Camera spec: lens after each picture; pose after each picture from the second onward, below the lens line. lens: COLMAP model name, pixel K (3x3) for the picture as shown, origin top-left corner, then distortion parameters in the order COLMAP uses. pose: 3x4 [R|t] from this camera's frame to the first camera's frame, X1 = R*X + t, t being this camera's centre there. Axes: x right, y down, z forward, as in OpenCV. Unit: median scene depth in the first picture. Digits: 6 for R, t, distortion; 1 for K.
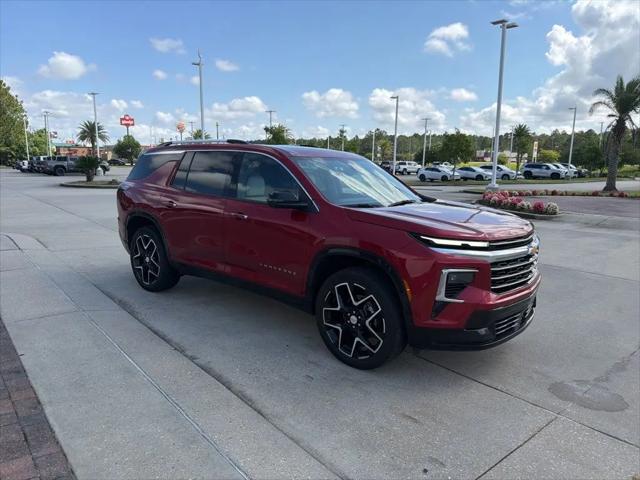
lens RADIAL K [[456.3, 0, 324.2], [0, 456.3, 244.4], [0, 0, 1]] dist [-0.002834, -0.014838]
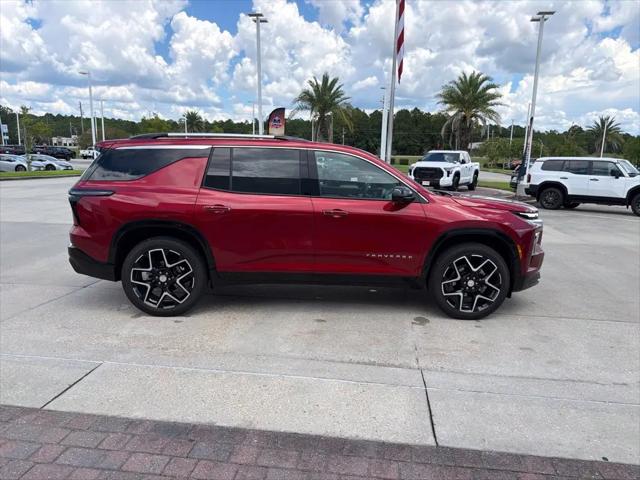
lens RADIAL K [[456.3, 0, 328.1], [0, 456.3, 243.2], [0, 0, 1]] dist [-0.002834, -0.014838]
pose [[0.738651, -0.122506, 0.662863, -1.063337], [0.103973, 0.992285, 0.067527, -0.078337], [-0.666022, 0.019041, 0.745689, 0.285447]]
